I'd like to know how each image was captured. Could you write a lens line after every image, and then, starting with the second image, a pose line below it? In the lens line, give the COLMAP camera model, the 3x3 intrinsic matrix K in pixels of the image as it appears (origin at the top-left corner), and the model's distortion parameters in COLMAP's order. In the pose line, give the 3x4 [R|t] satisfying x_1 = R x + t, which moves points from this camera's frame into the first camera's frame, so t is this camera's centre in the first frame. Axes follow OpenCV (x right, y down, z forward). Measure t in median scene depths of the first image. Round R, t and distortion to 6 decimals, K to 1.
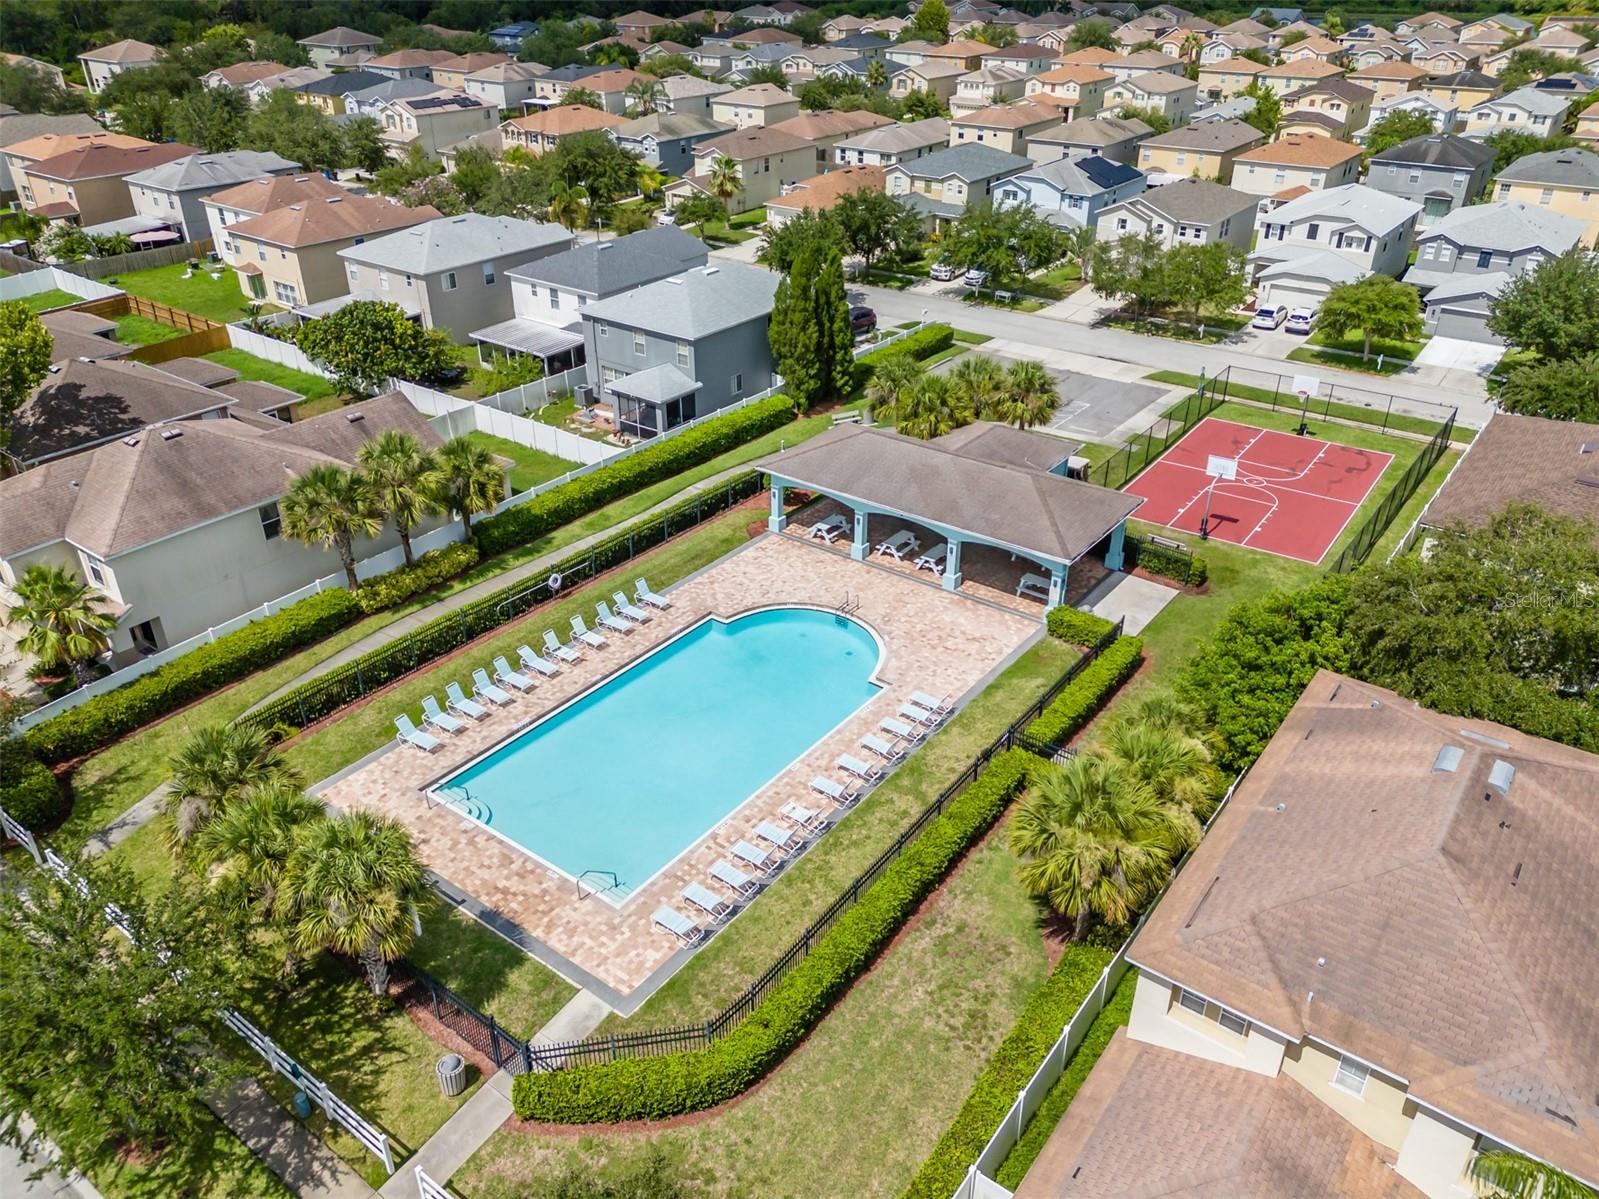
lens RADIAL K [[1168.4, 0, 799.5], [0, 1168.4, 599.5], [0, 0, 1]] dist [0.076263, -0.079857]
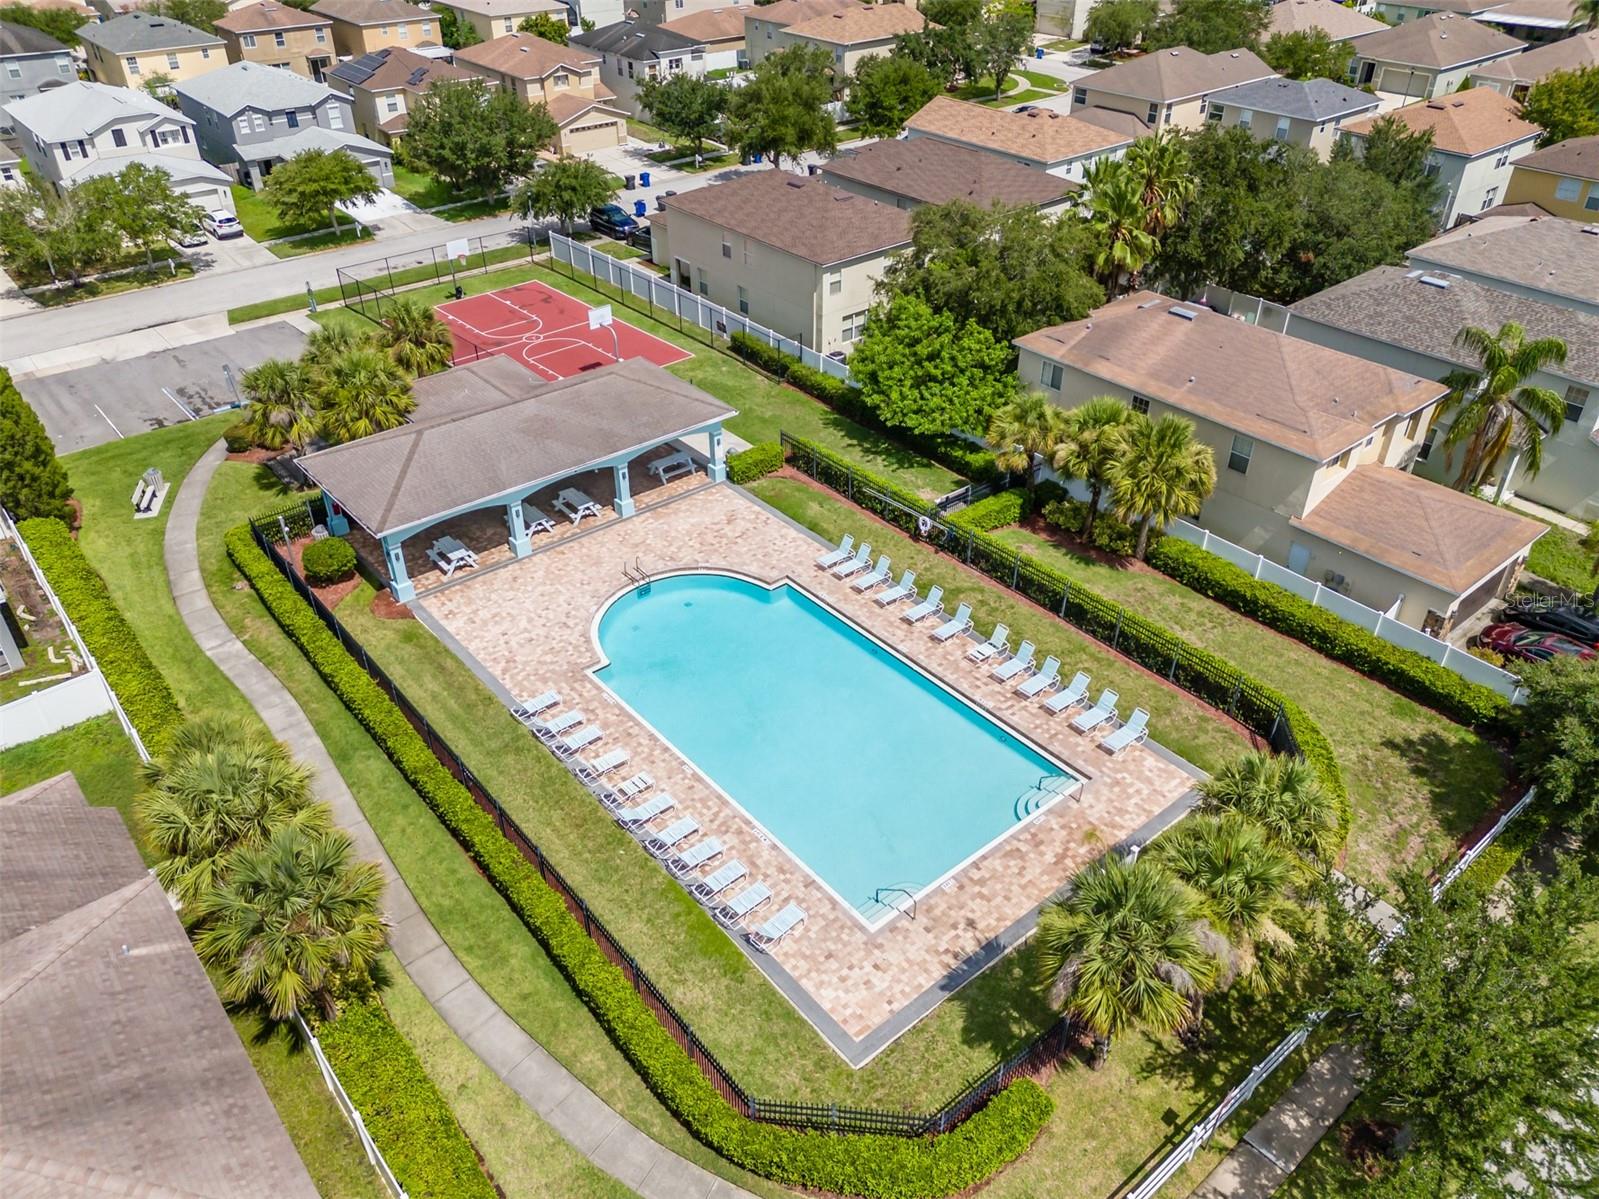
lens RADIAL K [[1168.4, 0, 799.5], [0, 1168.4, 599.5], [0, 0, 1]] dist [0.076263, -0.079857]
pose [[0.229936, -0.554252, 0.799959, -0.502045], [0.478974, 0.779989, 0.402742, -0.213094], [-0.847180, 0.290554, 0.444820, 0.367478]]
